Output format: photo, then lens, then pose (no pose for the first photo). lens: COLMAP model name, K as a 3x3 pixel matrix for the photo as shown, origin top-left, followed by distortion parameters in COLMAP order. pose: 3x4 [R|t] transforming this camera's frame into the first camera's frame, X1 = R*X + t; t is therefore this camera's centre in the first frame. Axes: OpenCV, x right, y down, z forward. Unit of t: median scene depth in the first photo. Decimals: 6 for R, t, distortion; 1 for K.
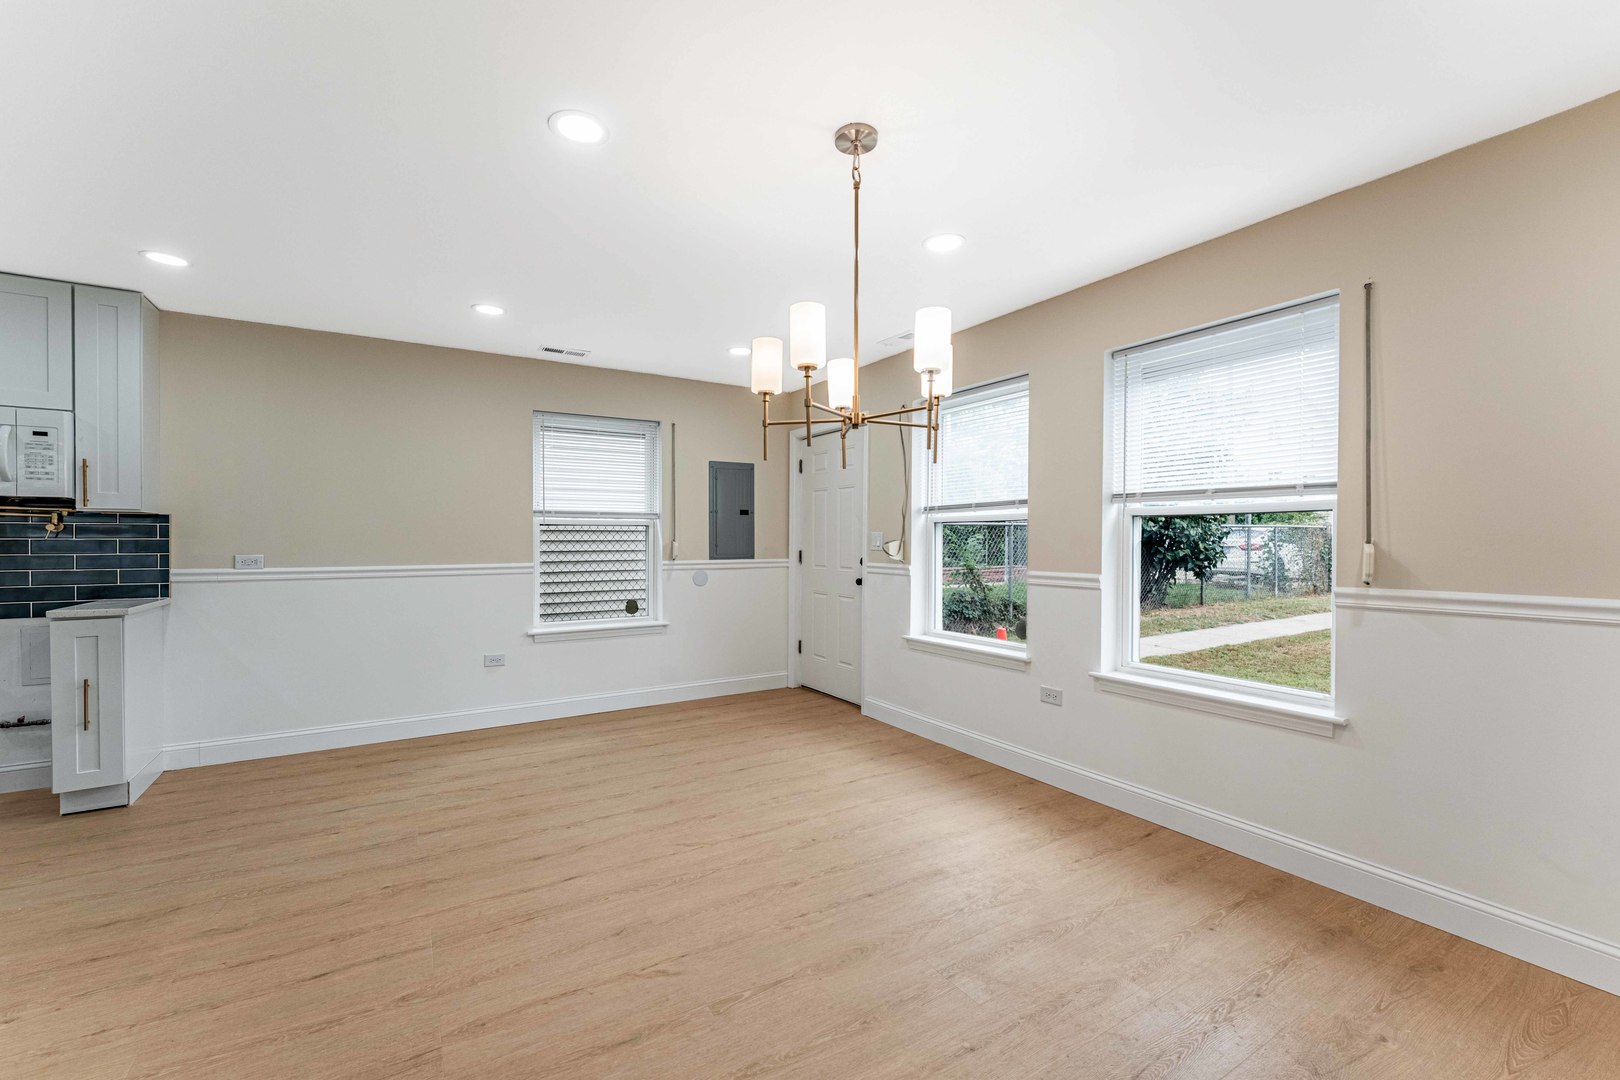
lens RADIAL K [[654.0, 0, 801.0], [0, 654.0, 543.2], [0, 0, 1]] dist [-0.000007, -0.000481]
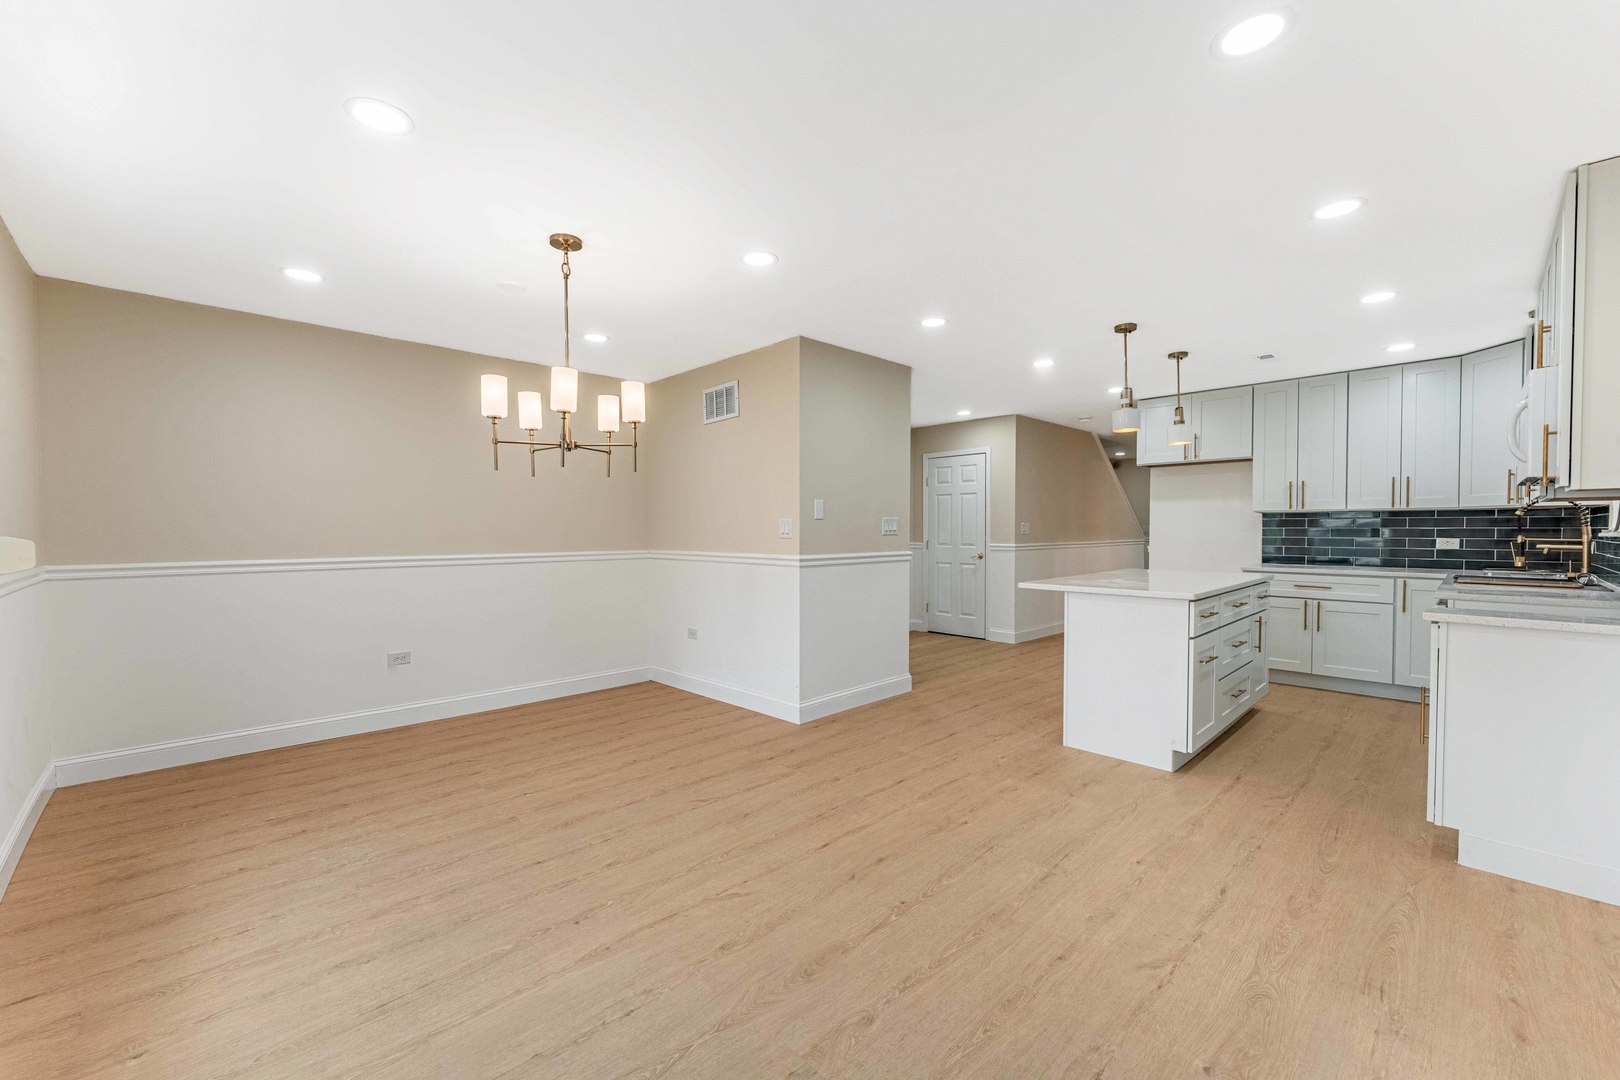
lens RADIAL K [[654.0, 0, 801.0], [0, 654.0, 543.2], [0, 0, 1]] dist [-0.000007, -0.000481]
pose [[-0.978220, 0.006920, -0.207455, -0.066413], [0.000764, 0.999557, 0.029737, -0.013165], [0.207569, 0.028931, -0.977792, 1.451616]]
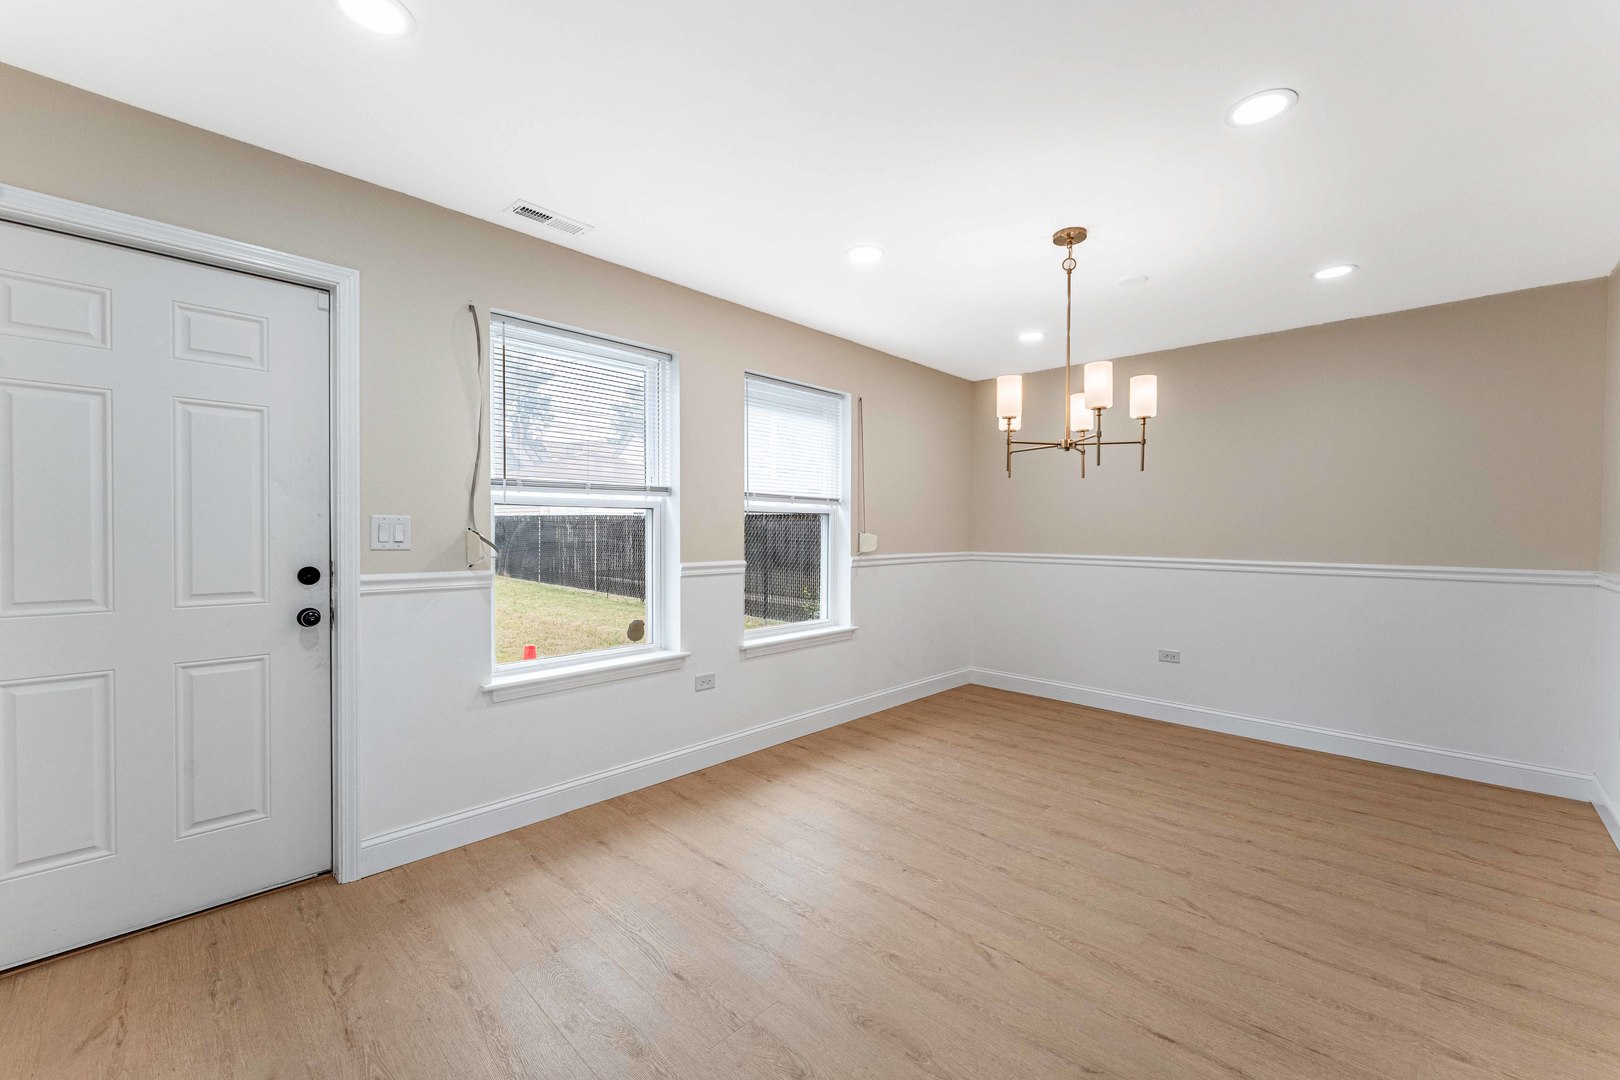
lens RADIAL K [[655.4, 0, 808.0], [0, 655.4, 537.7], [0, 0, 1]] dist [0.000962, -0.000114]
pose [[-0.244522, -0.014441, 0.969536, -0.651143], [-0.000507, 0.999891, 0.014765, -0.009317], [-0.969644, 0.003119, -0.244502, 1.086301]]
